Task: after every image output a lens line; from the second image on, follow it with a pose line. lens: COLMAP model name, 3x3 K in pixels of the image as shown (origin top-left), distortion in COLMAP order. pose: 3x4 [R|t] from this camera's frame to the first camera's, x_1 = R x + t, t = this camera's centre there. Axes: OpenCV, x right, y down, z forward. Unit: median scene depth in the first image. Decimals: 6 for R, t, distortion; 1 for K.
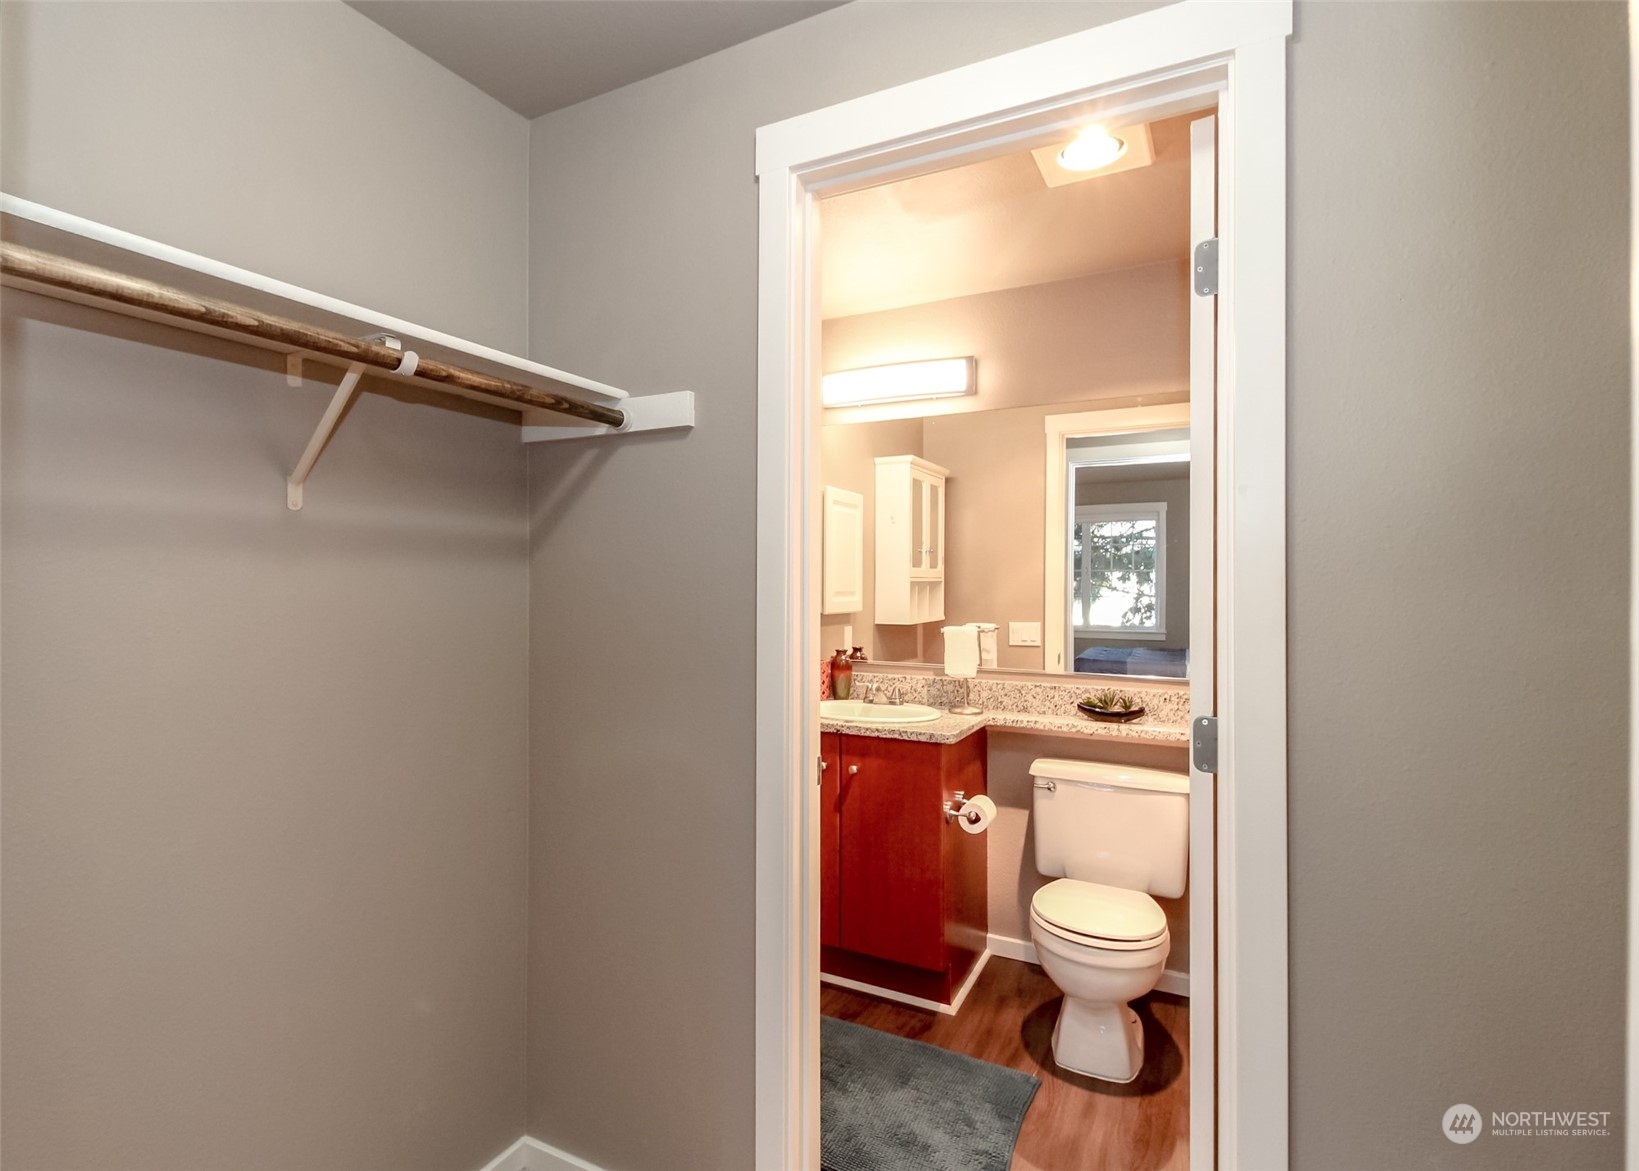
lens RADIAL K [[820.2, 0, 746.5], [0, 820.2, 580.6], [0, 0, 1]] dist [0.019124, -0.000164]
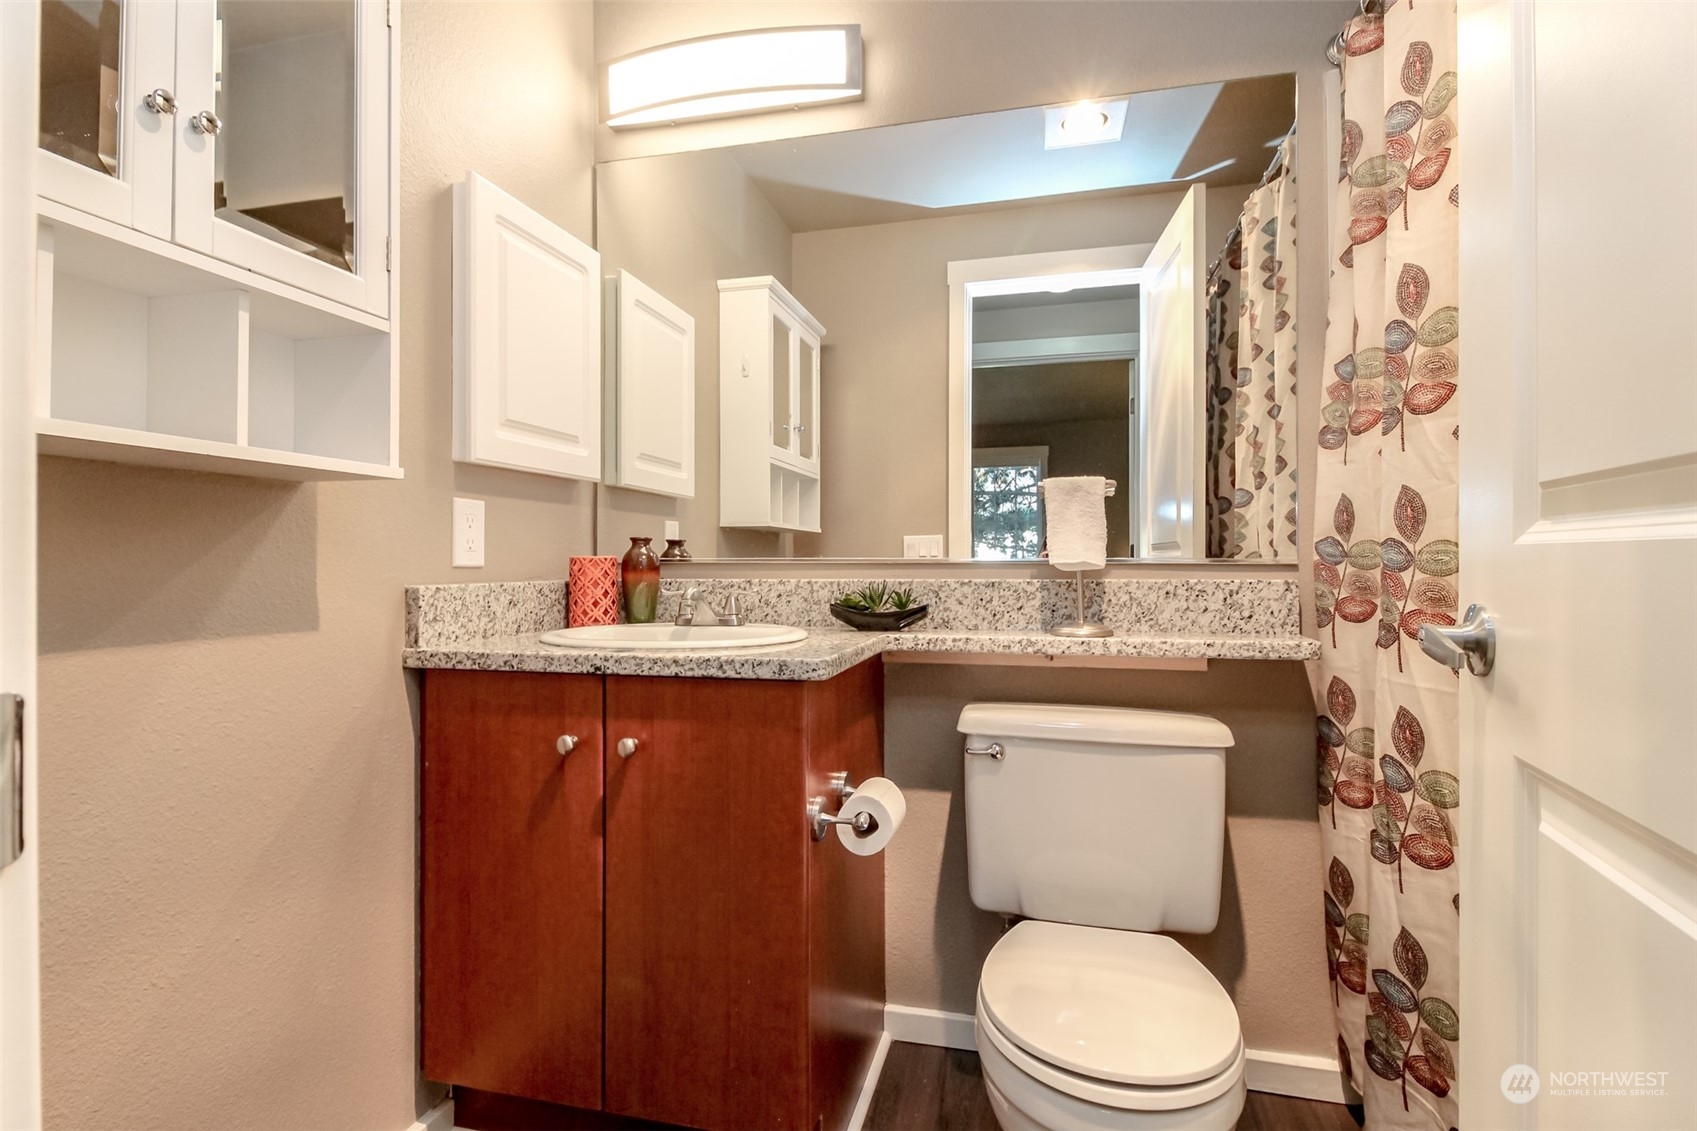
lens RADIAL K [[771.8, 0, 854.6], [0, 771.8, 561.9], [0, 0, 1]] dist [0.000749, -0.000909]
pose [[0.964056, -0.004728, 0.265658, 0.130912], [0.004796, 0.999988, 0.000392, 0.114496], [-0.265657, 0.000896, 0.964067, 0.493039]]
